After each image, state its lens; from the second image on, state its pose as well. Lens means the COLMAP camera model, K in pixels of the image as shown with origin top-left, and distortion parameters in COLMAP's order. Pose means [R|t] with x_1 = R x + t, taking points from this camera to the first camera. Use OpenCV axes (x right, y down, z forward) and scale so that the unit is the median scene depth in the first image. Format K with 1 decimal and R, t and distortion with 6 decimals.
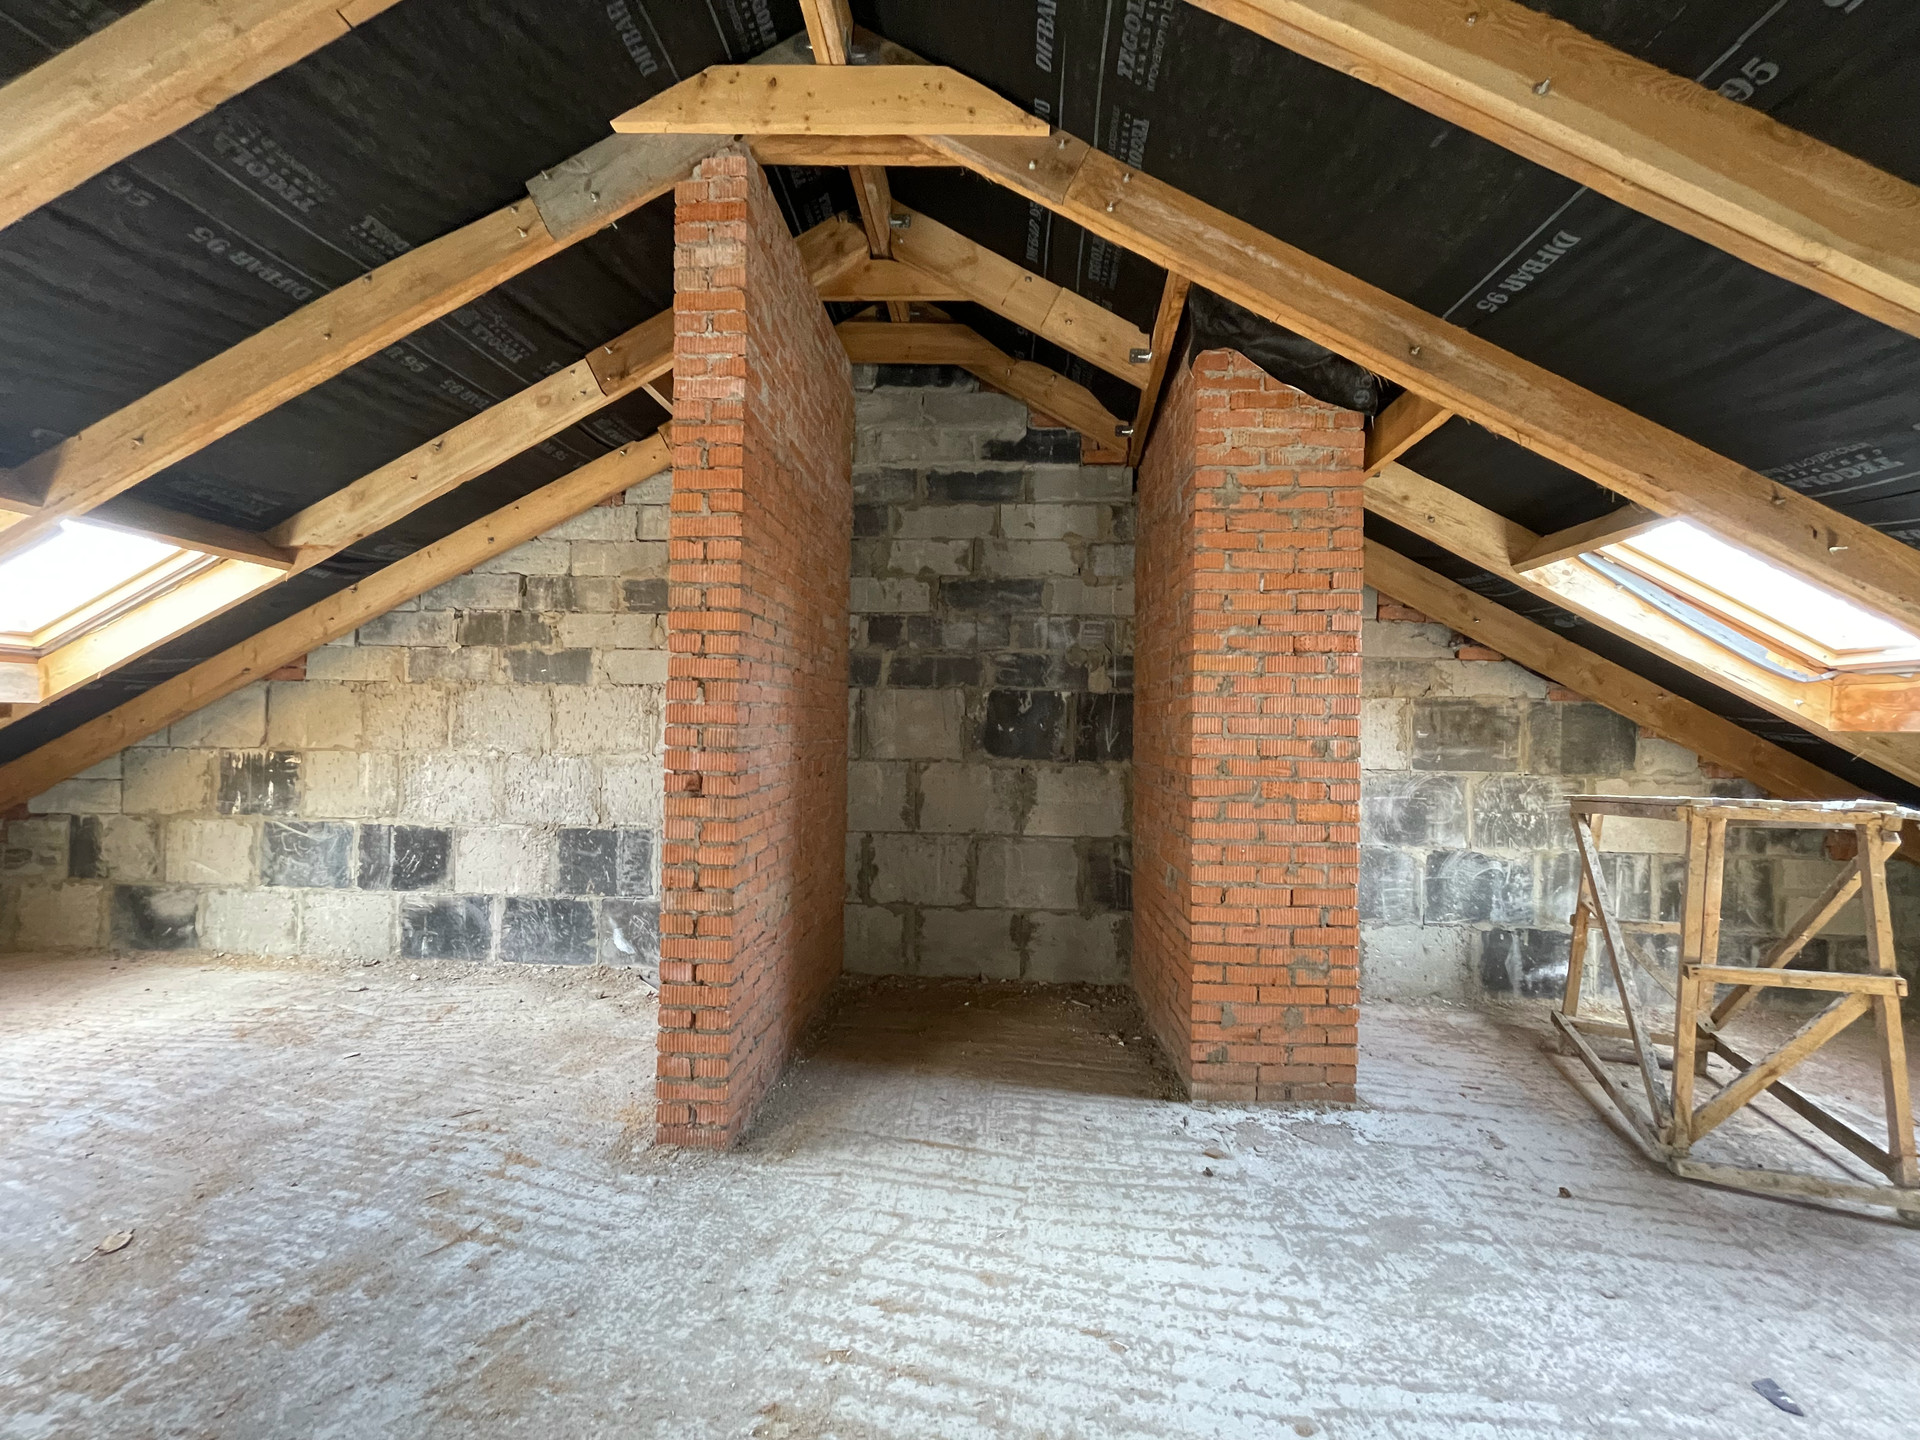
lens RADIAL K [[789.6, 0, 966.0], [0, 789.6, 715.5], [0, 0, 1]] dist [-0.000116, -0.000334]
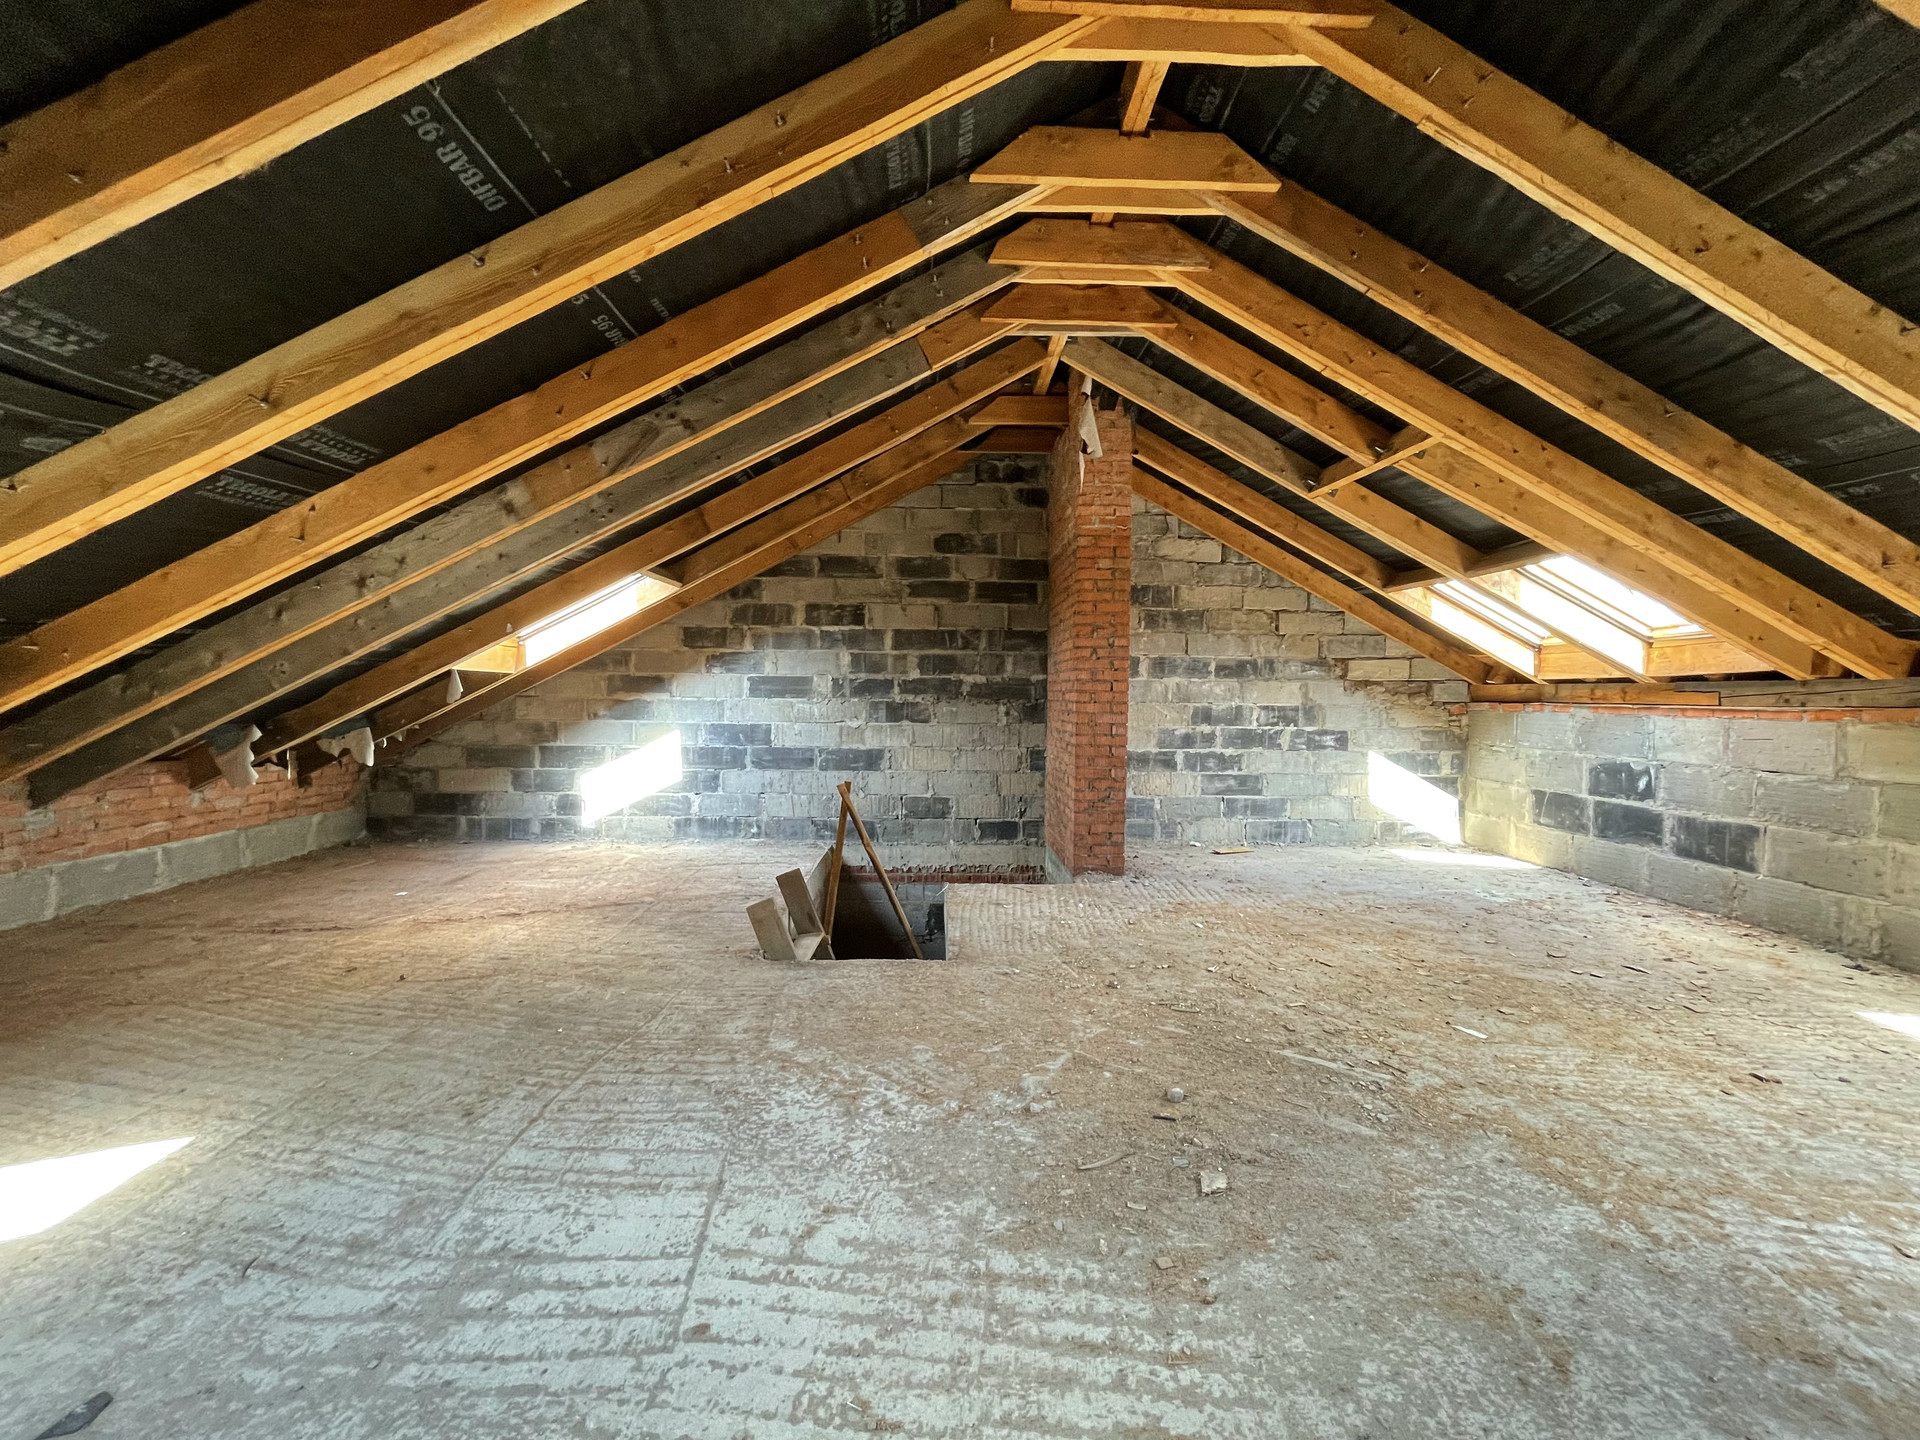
lens RADIAL K [[789.6, 0, 961.6], [0, 789.6, 712.3], [0, 0, 1]] dist [-0.000116, -0.000334]
pose [[-0.995439, -0.028827, -0.090938, 0.074664], [-0.029385, 0.999557, 0.004802, 0.031992], [0.090759, 0.007452, -0.995845, 0.741578]]
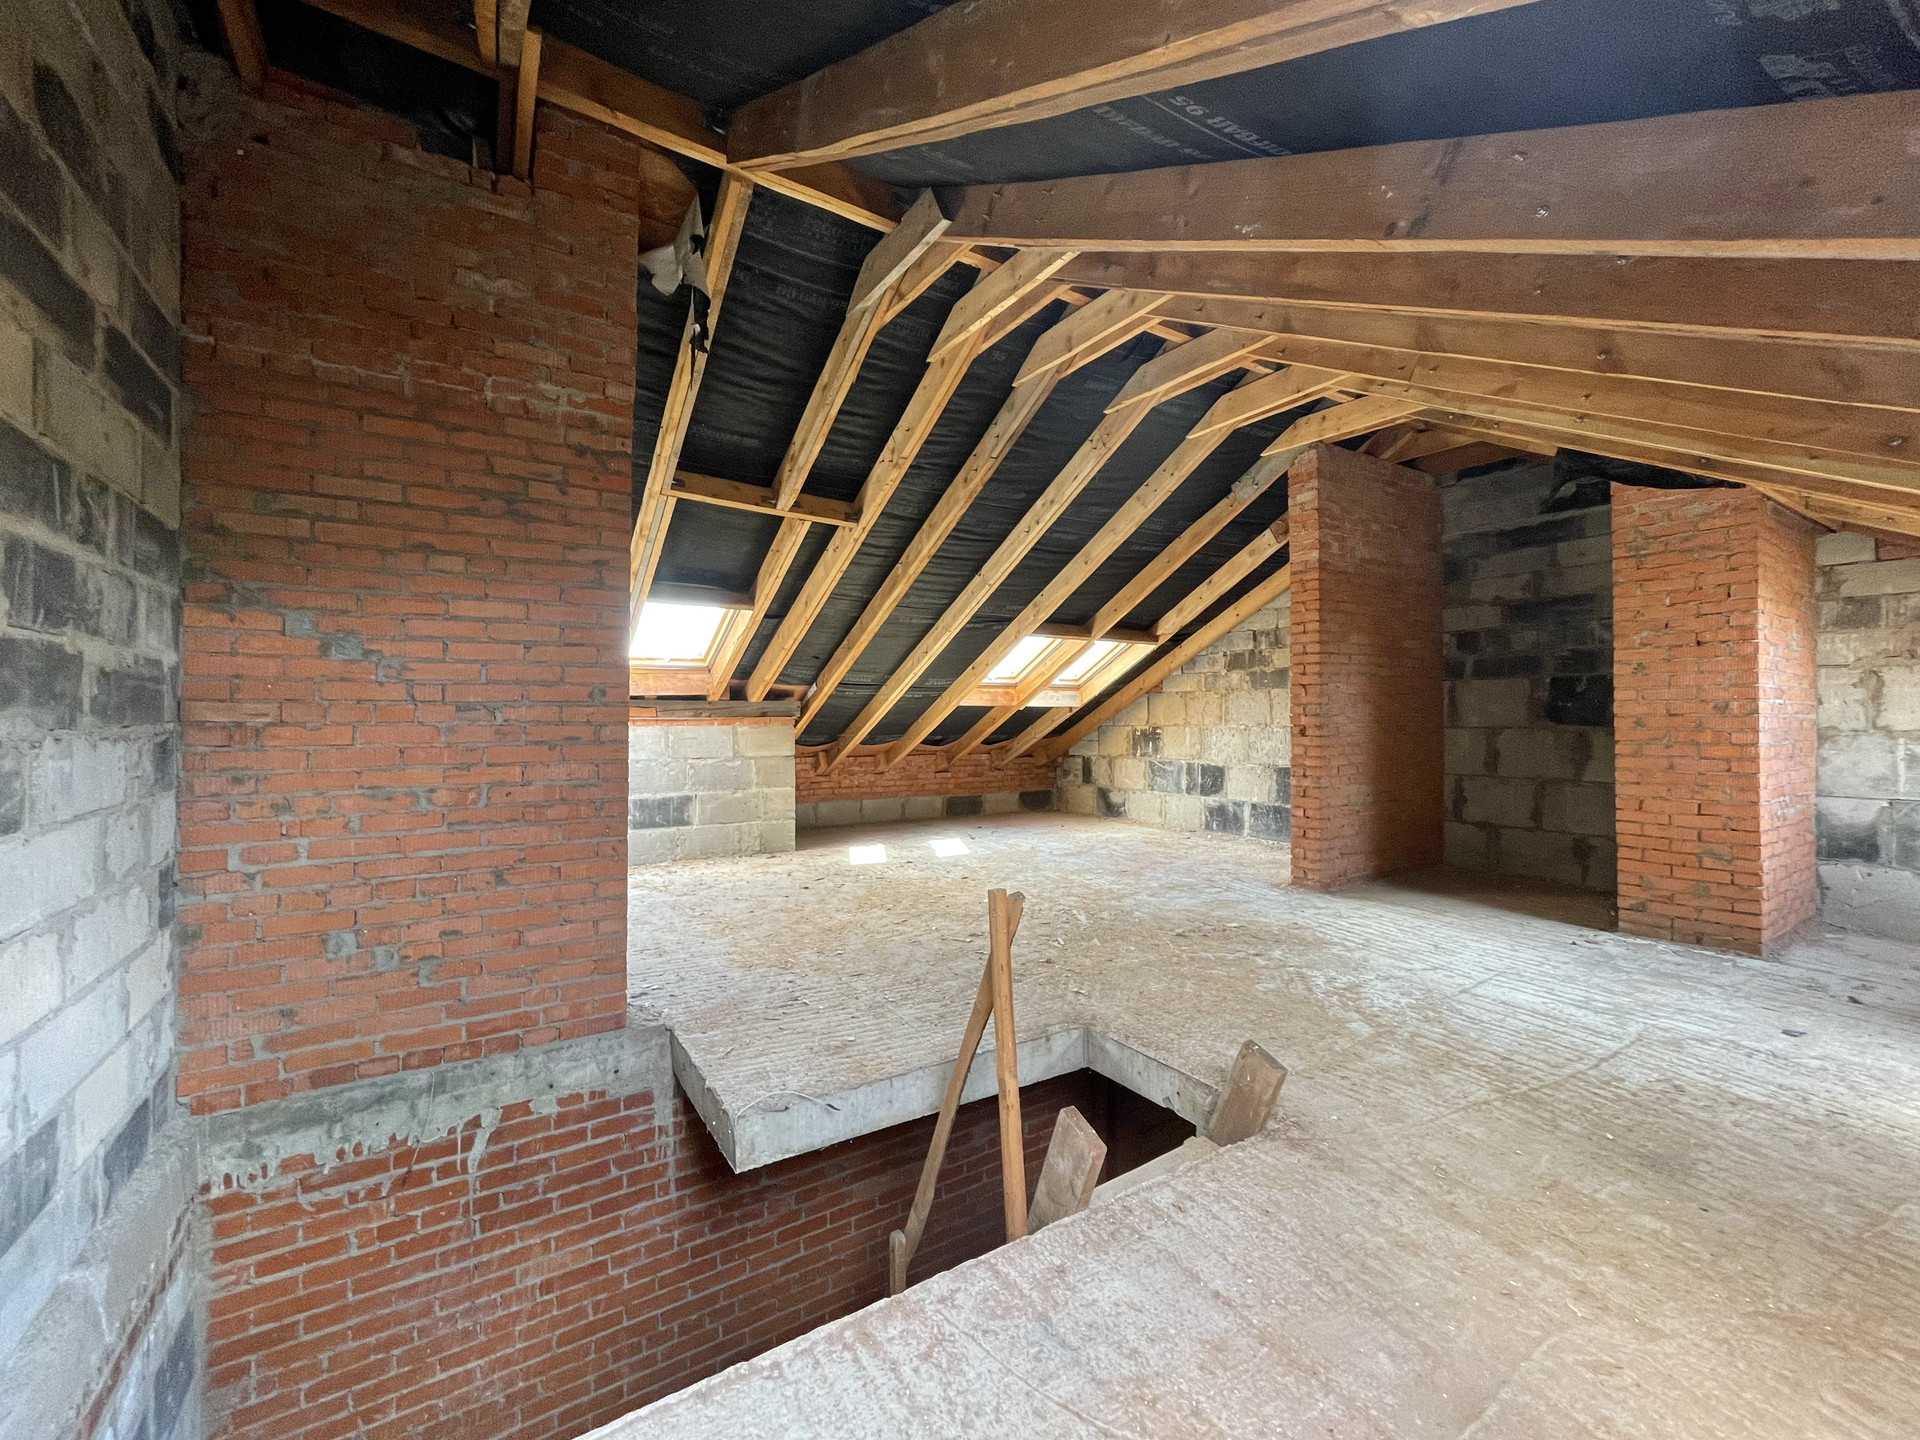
lens RADIAL K [[789.6, 0, 958.4], [0, 789.6, 711.6], [0, 0, 1]] dist [-0.000116, -0.000334]
pose [[0.587896, -0.026518, -0.808502, 0.544800], [0.024430, 0.999589, -0.015021, 0.024702], [0.808568, -0.010921, 0.588302, -0.680582]]
